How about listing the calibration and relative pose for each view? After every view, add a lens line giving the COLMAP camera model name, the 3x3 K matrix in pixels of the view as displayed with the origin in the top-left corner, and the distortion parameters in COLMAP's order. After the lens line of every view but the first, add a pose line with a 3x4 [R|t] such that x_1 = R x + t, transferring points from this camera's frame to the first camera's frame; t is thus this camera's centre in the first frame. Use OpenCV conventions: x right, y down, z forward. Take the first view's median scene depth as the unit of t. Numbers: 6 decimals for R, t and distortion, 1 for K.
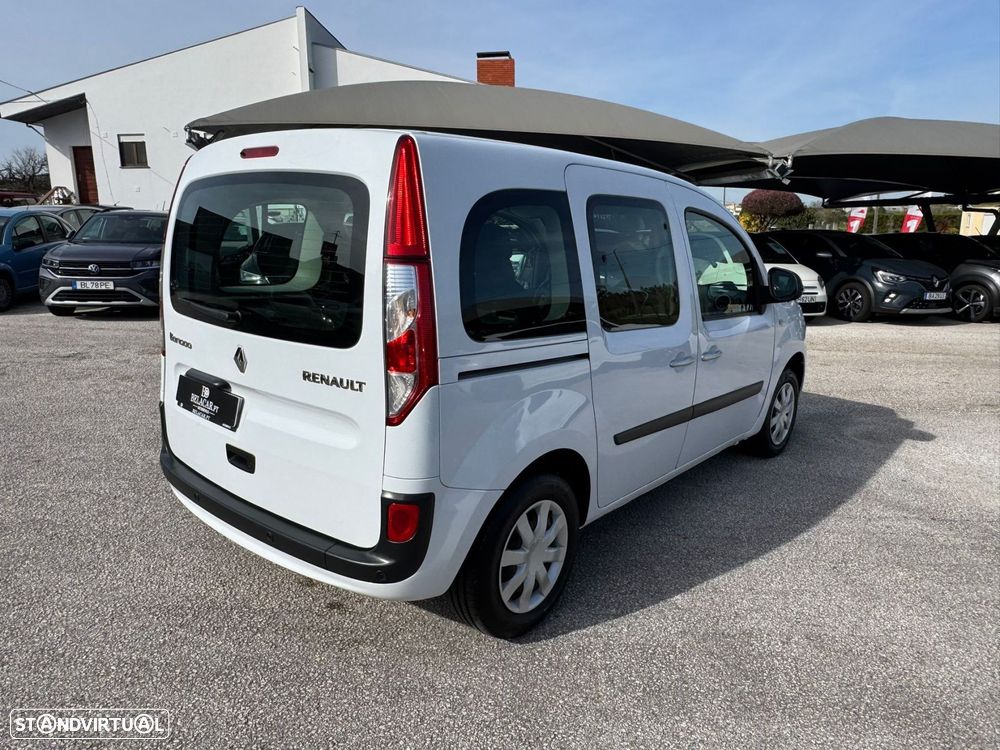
lens RADIAL K [[695.7, 0, 481.3], [0, 695.7, 369.5], [0, 0, 1]] dist [-0.002889, 0.001802]
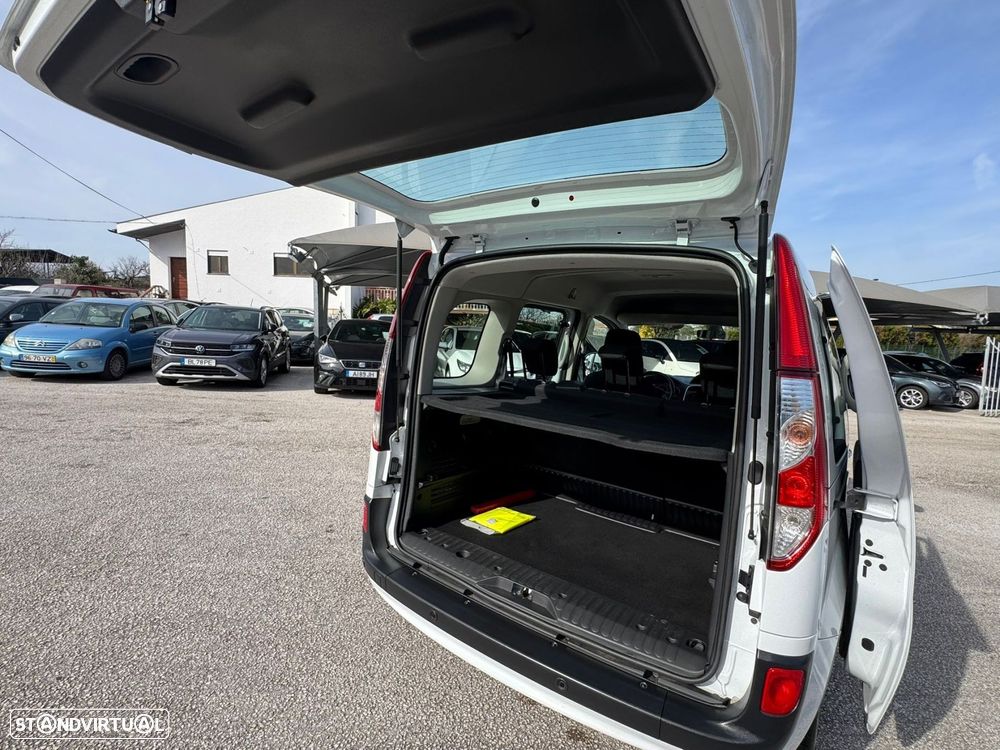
lens RADIAL K [[482.6, 0, 491.5], [0, 482.6, 372.8], [0, 0, 1]] dist [-0.001933, -0.001337]
pose [[0.995200, 0.032207, 0.092416, -0.147204], [-0.021853, 0.993587, -0.110938, -0.022753], [-0.095396, 0.108386, 0.989521, 0.123315]]
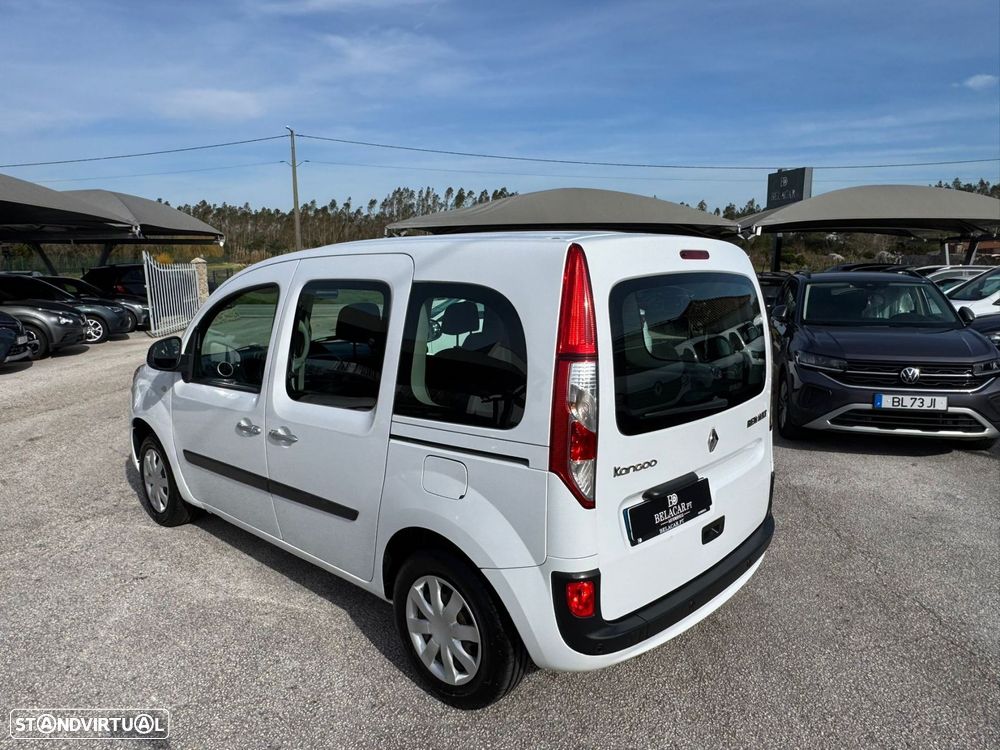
lens RADIAL K [[696.1, 0, 500.0], [0, 696.1, 375.0], [0, 0, 1]] dist [0.000105, -0.000128]
pose [[0.029099, -0.179966, 0.983242, -0.476255], [0.210074, 0.962791, 0.170006, -0.124567], [-0.977252, 0.201607, 0.065823, 0.413800]]
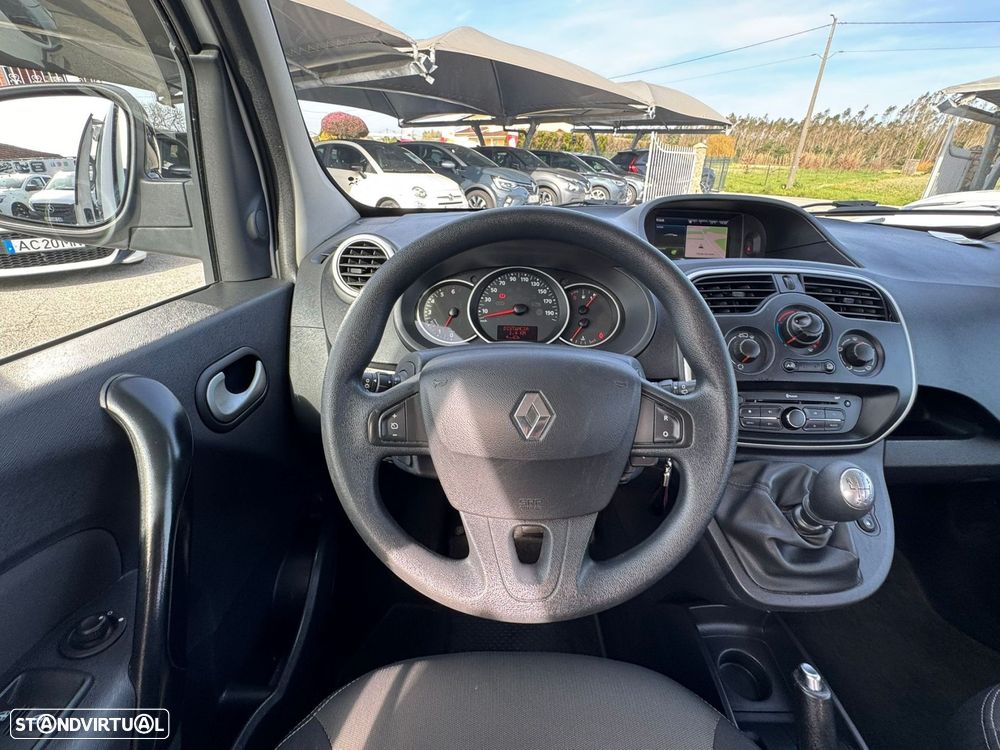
lens RADIAL K [[451.3, 0, 494.5], [0, 451.3, 369.5], [0, 0, 1]] dist [-0.001466, 0.000080]
pose [[0.754076, -0.275908, 0.596023, 0.037606], [0.119309, 0.949930, 0.288789, -0.084416], [-0.645859, -0.146659, 0.749238, 0.579872]]
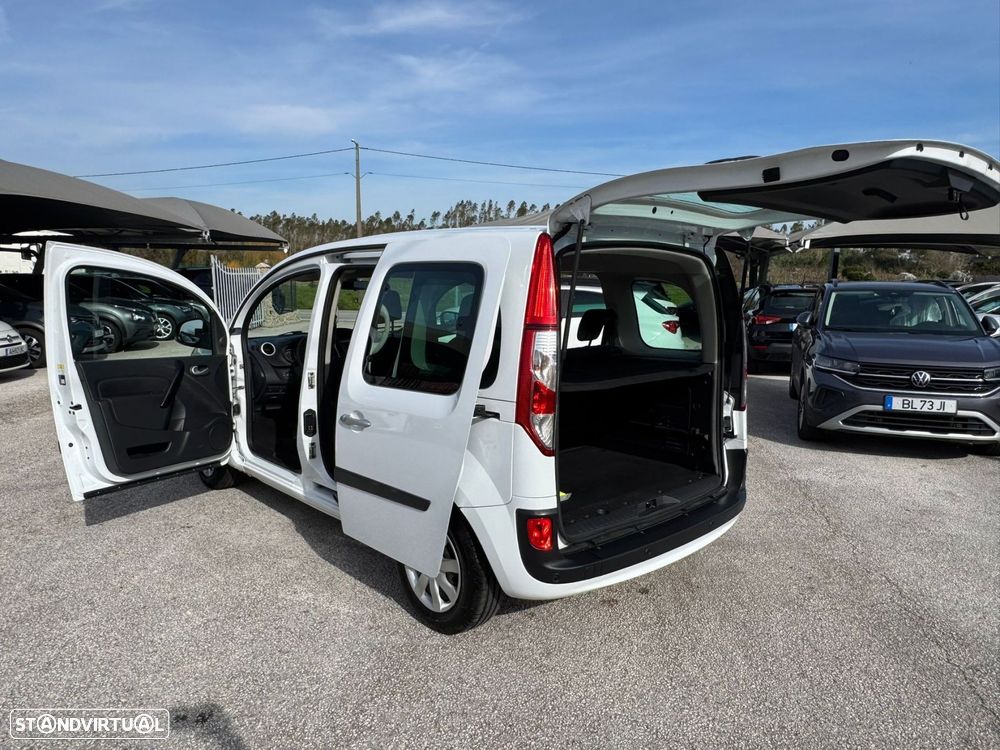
lens RADIAL K [[698.6, 0, 510.0], [0, 698.6, 373.1], [0, 0, 1]] dist [-0.002946, 0.004613]
pose [[0.102140, -0.156529, 0.982378, -0.535005], [0.193771, 0.971757, 0.134690, -0.101641], [-0.975715, 0.176599, 0.129586, 0.372926]]
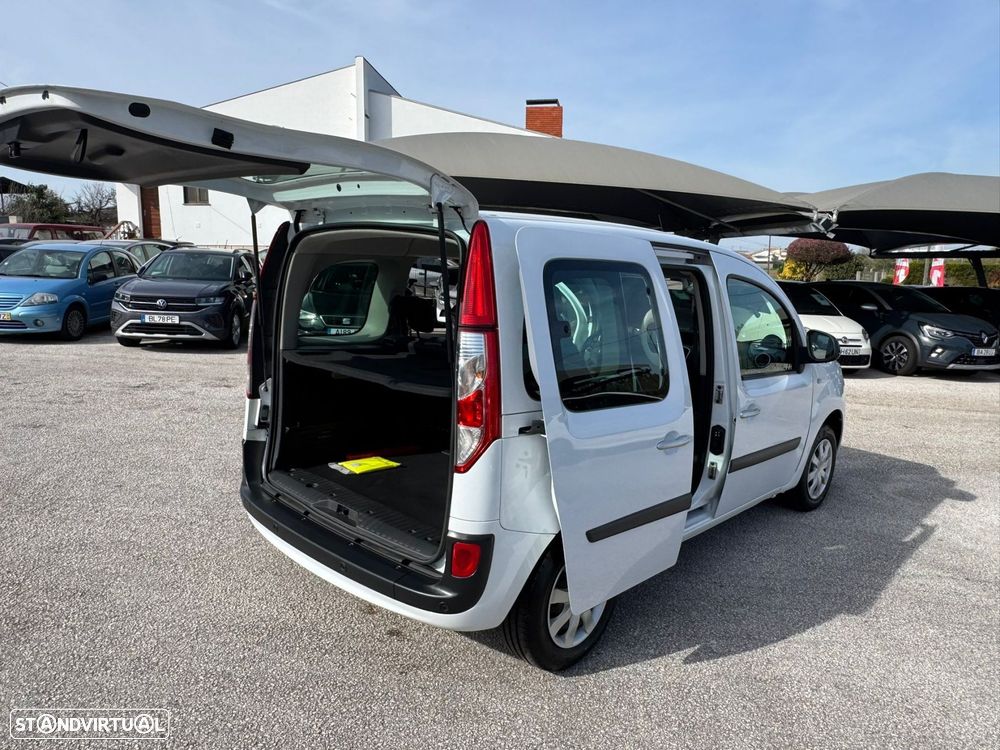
lens RADIAL K [[695.8, 0, 481.2], [0, 695.8, 374.8], [0, 0, 1]] dist [-0.004112, 0.002206]
pose [[0.997974, 0.031755, -0.055137, -0.009834], [-0.034174, 0.998469, -0.043488, -0.008502], [0.053672, 0.045285, 0.997531, -0.038147]]
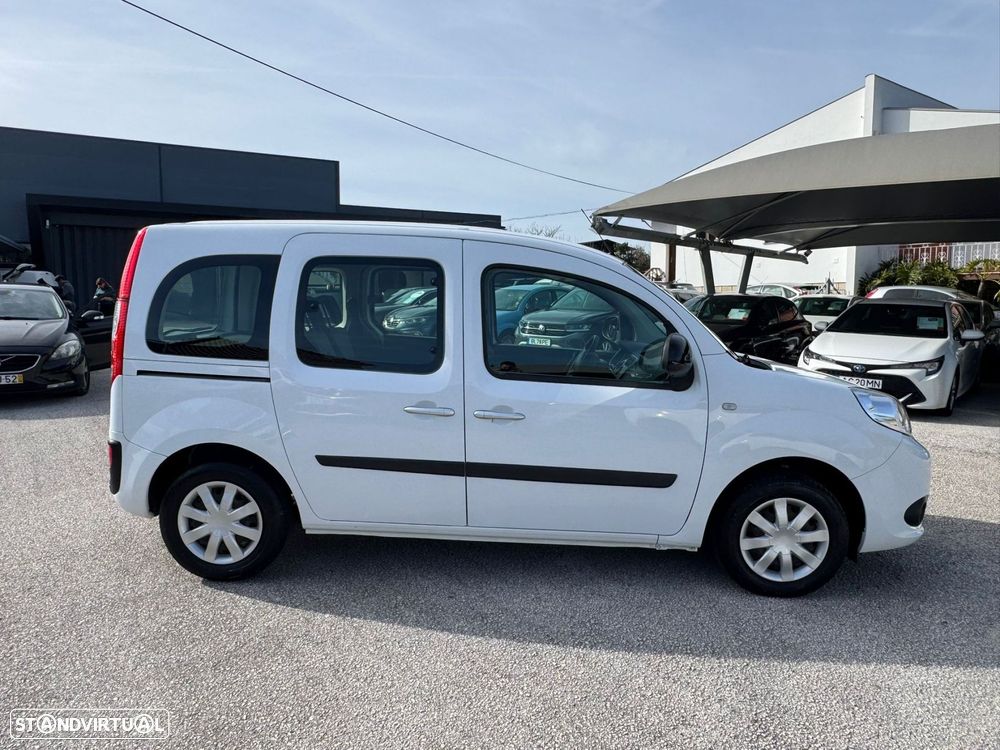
lens RADIAL K [[688.9, 0, 485.7], [0, 688.9, 361.9], [0, 0, 1]] dist [-0.001313, -0.001674]
pose [[0.621867, 0.073699, -0.779648, 0.483891], [-0.165725, 0.985399, -0.039037, -0.024127], [0.765387, 0.153483, 0.625001, 0.176907]]
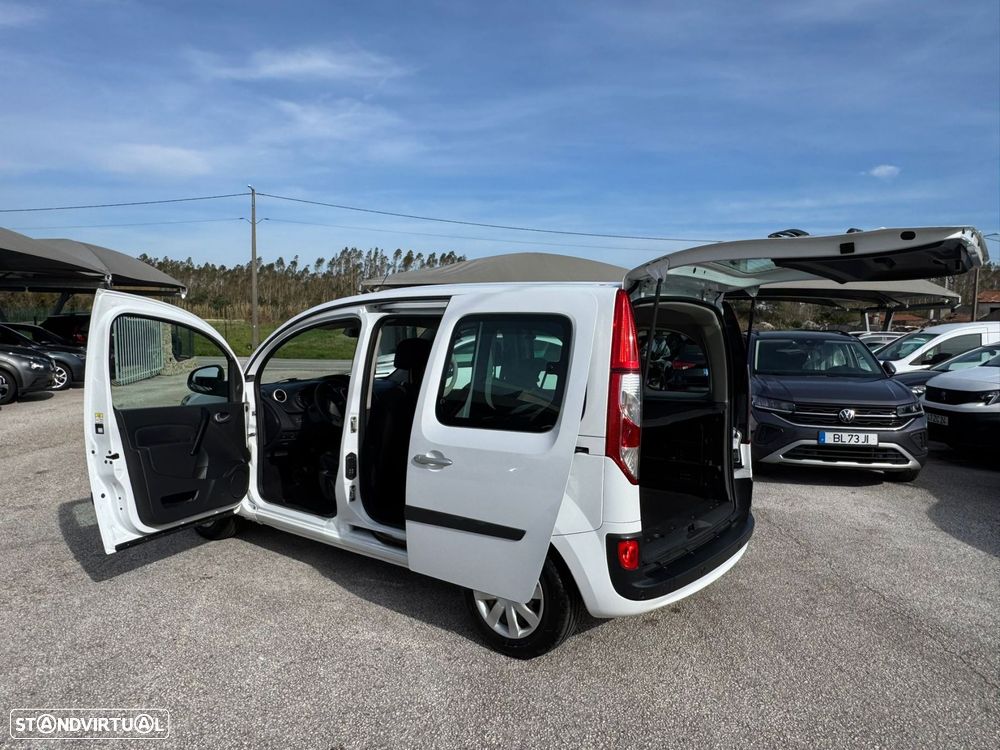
lens RADIAL K [[696.3, 0, 511.3], [0, 696.3, 370.6], [0, 0, 1]] dist [0.001969, -0.003087]
pose [[-0.065352, -0.086817, 0.994078, -0.577785], [0.185457, 0.977795, 0.097587, -0.125566], [-0.980477, 0.190736, -0.047800, 0.484231]]
